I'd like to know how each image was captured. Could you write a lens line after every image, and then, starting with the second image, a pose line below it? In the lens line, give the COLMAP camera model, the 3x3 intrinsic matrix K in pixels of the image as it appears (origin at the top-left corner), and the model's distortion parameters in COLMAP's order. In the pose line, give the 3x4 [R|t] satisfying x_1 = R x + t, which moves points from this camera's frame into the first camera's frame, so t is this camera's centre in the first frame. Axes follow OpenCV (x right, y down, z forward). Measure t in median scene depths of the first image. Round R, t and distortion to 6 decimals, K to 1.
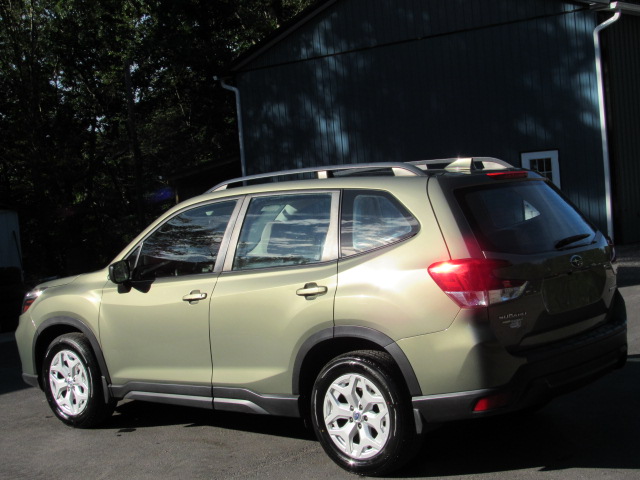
lens RADIAL K [[1065.7, 0, 316.0], [0, 1065.7, 241.4], [0, 0, 1]] dist [-0.183239, 0.296001]
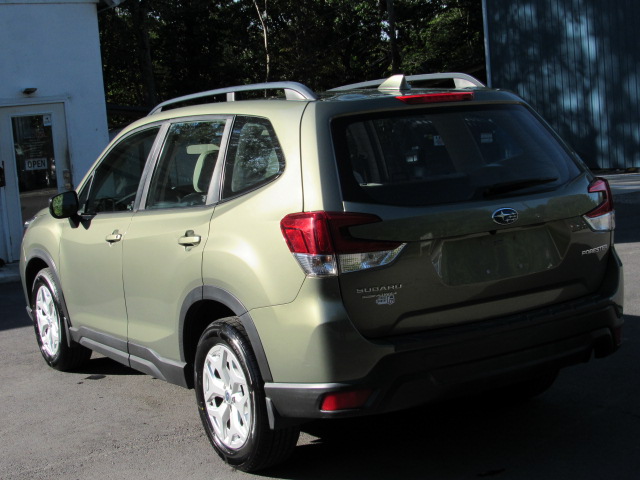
lens RADIAL K [[1062.4, 0, 303.9], [0, 1062.4, 240.5], [0, 0, 1]] dist [-0.248215, 1.448642]
pose [[0.951489, 0.038631, -0.305246, 0.314592], [-0.011517, 0.995863, 0.090135, -0.026811], [0.307466, -0.082247, 0.947998, 0.238457]]
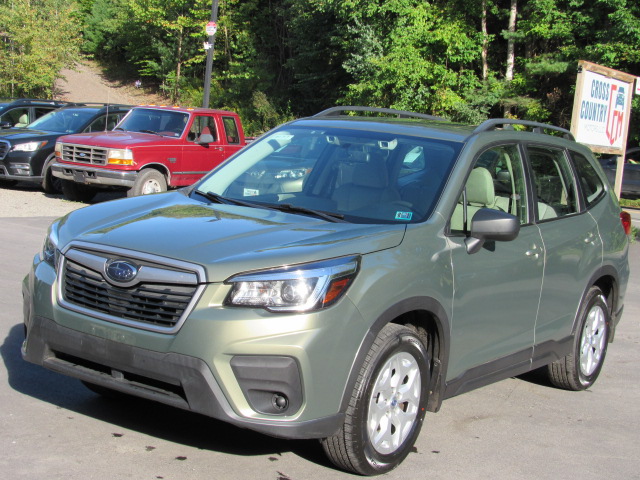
lens RADIAL K [[1065.7, 0, 316.0], [0, 1065.7, 241.4], [0, 0, 1]] dist [-0.183239, 0.296001]
pose [[-0.126775, -0.032738, 0.991391, -1.032402], [-0.032797, 0.999047, 0.028797, 0.025510], [-0.991389, -0.028864, -0.127728, 1.366078]]
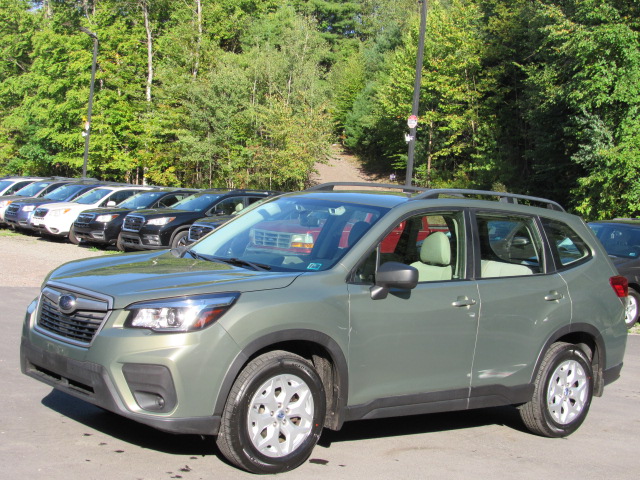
lens RADIAL K [[1065.7, 0, 316.0], [0, 1065.7, 241.4], [0, 0, 1]] dist [-0.183239, 0.296001]
pose [[0.138596, 0.054985, 0.988821, -1.217324], [-0.045677, 0.997750, -0.049079, 0.052755], [-0.989295, -0.038364, 0.140796, 1.051552]]
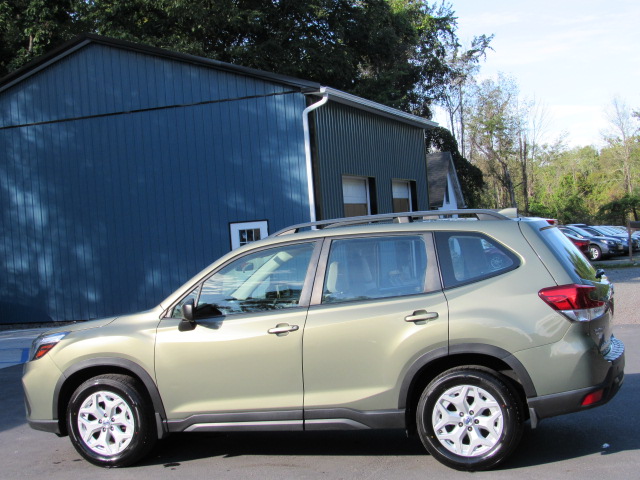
lens RADIAL K [[1065.7, 0, 316.0], [0, 1065.7, 241.4], [0, 0, 1]] dist [-0.183239, 0.296001]
pose [[0.919143, 0.014095, 0.393672, -0.545132], [0.017002, 0.997009, -0.075394, 0.047393], [-0.393557, 0.075991, 0.916154, -0.030112]]
